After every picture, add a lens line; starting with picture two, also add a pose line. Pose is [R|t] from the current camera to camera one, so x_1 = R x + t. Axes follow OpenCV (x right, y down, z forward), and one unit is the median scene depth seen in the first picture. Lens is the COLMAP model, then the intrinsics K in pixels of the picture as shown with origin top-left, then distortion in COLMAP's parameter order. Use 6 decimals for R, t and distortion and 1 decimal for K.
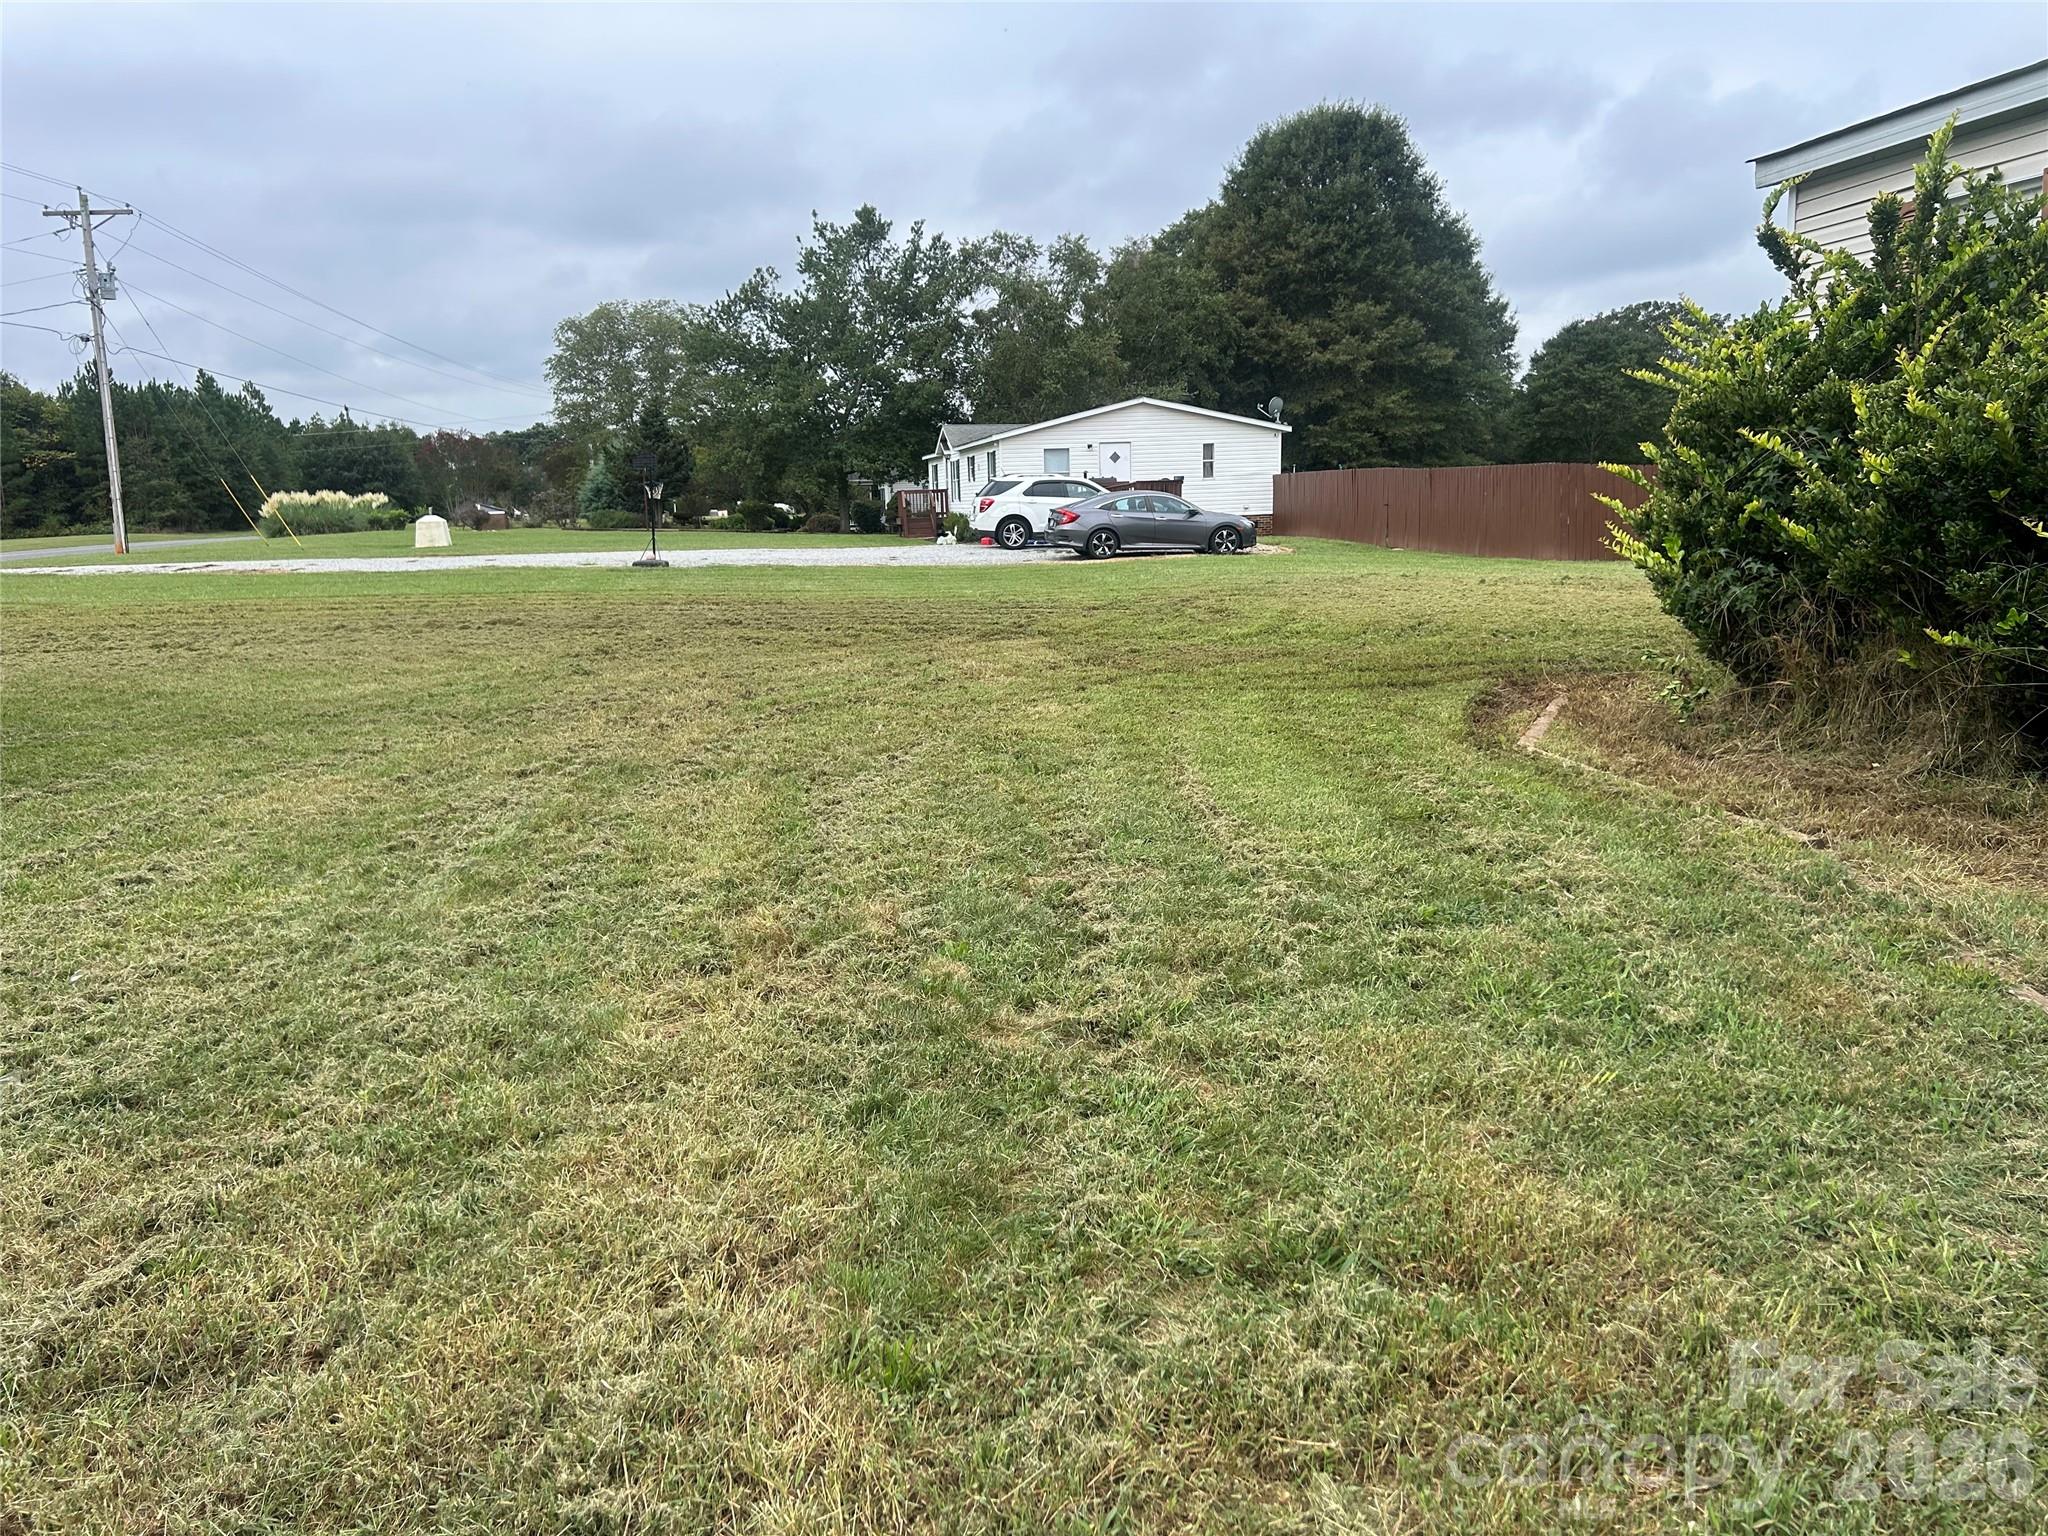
lens RADIAL K [[1523.0, 0, 1022.5], [0, 1523.0, 768.8], [0, 0, 1]] dist [0.053545, -0.057221]
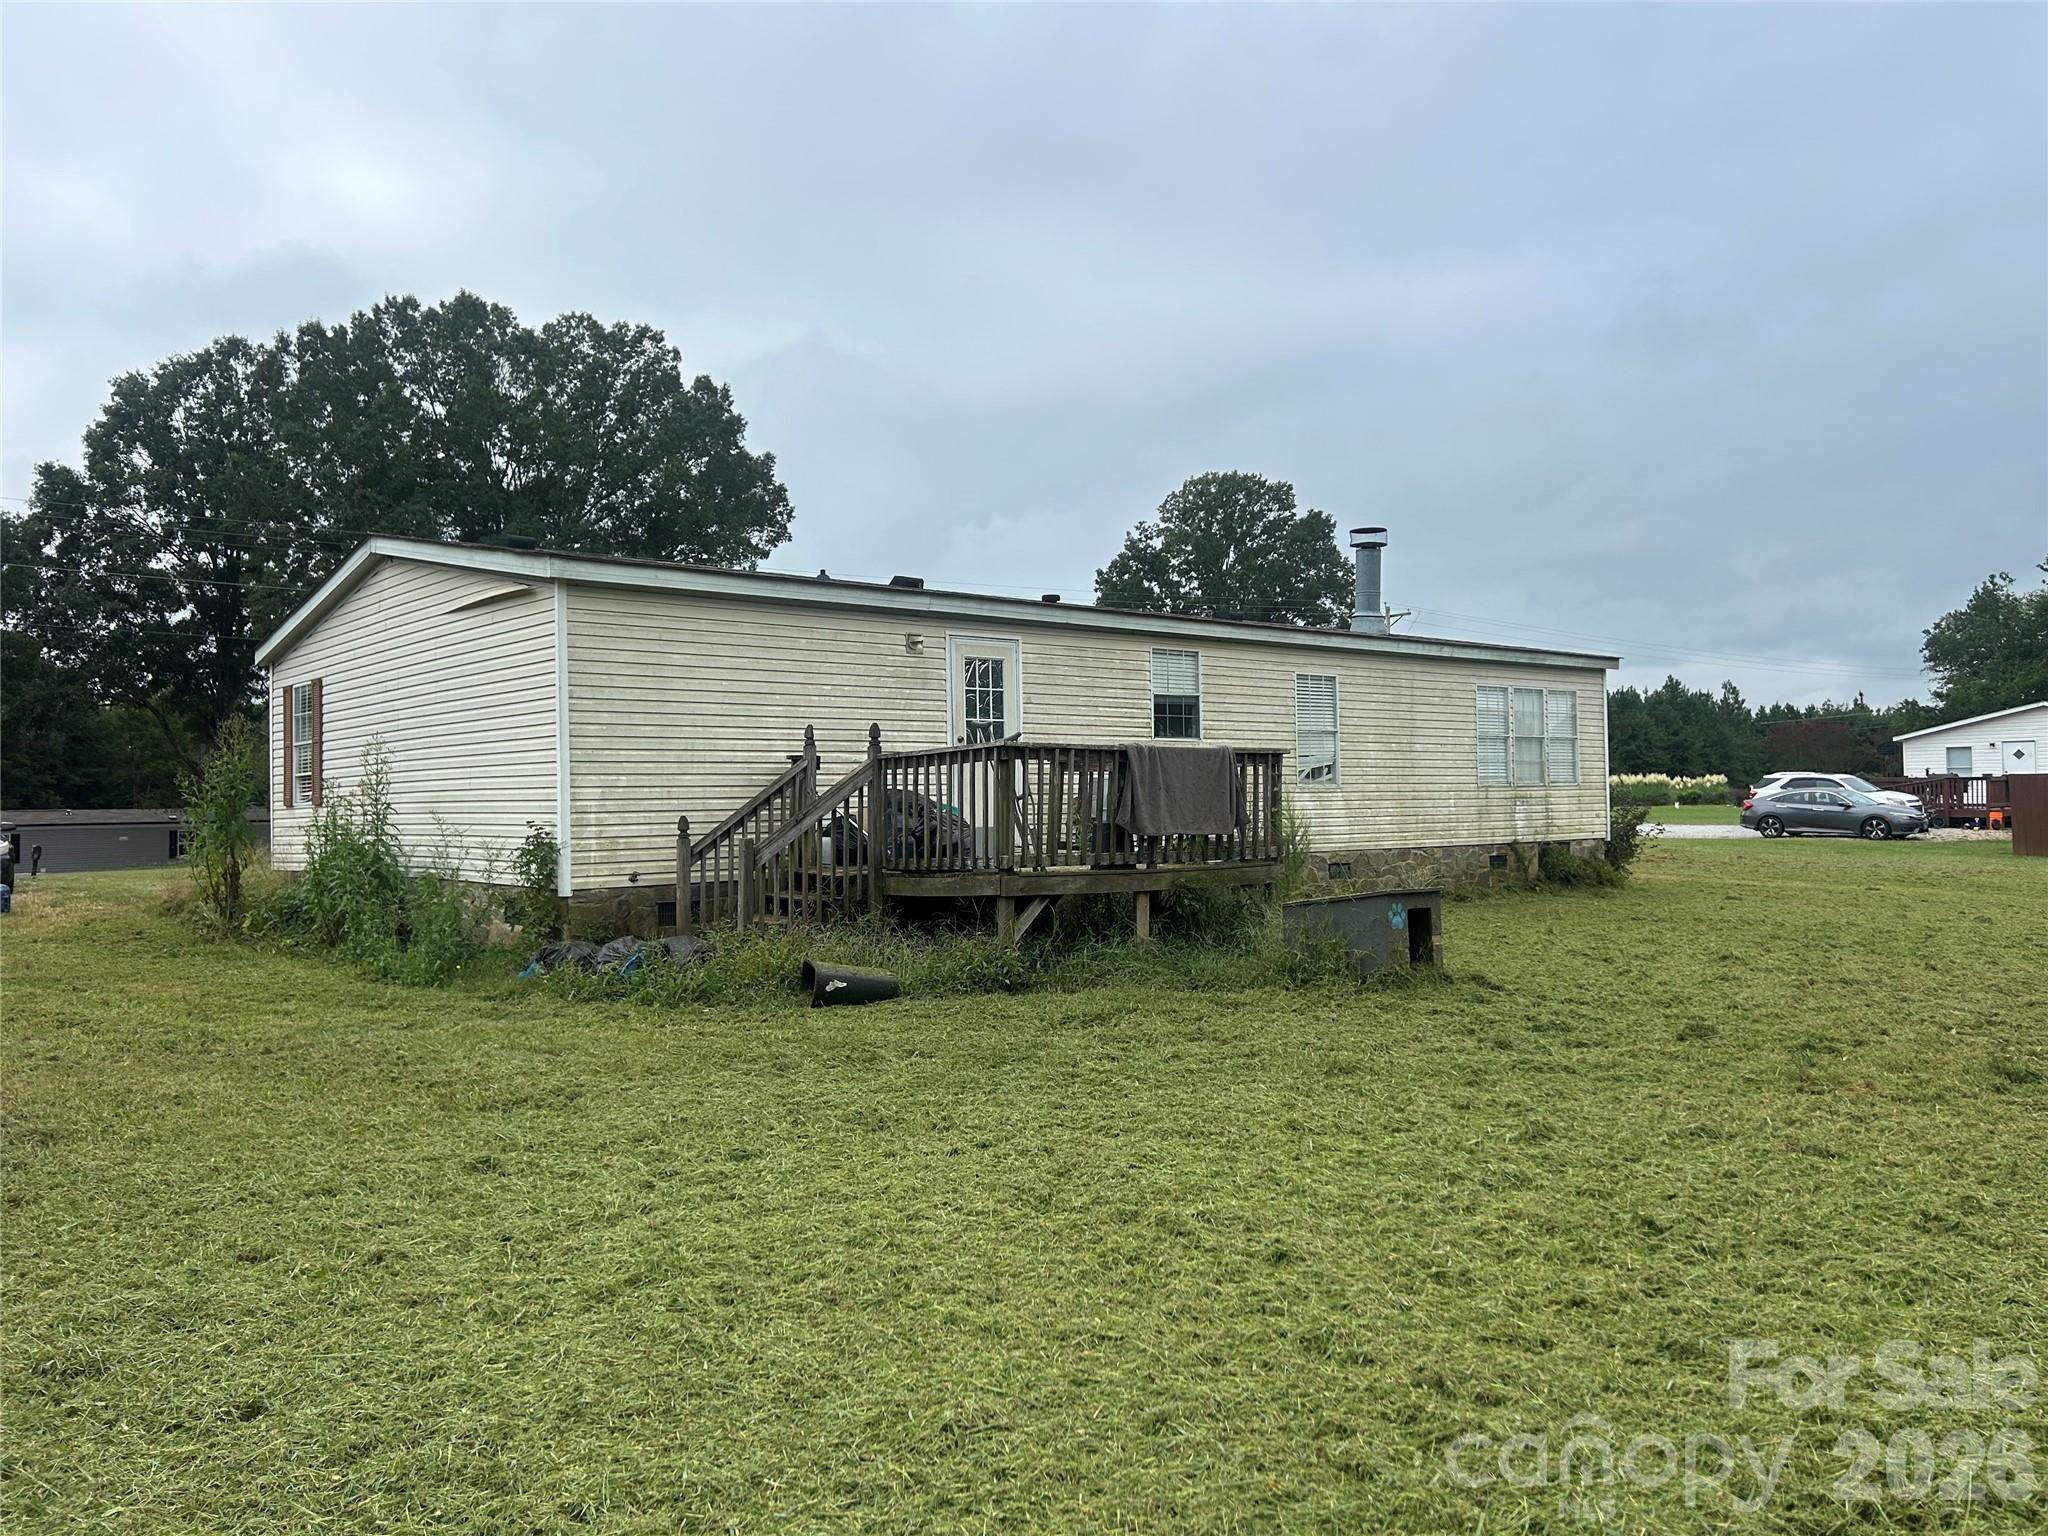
lens RADIAL K [[1523.0, 0, 1022.9], [0, 1523.0, 772.6], [0, 0, 1]] dist [0.053545, -0.057221]
pose [[0.508870, 0.007845, -0.860807, 0.403329], [-0.153970, 0.984663, -0.082046, 0.006387], [0.846962, 0.174289, 0.502274, -0.101273]]
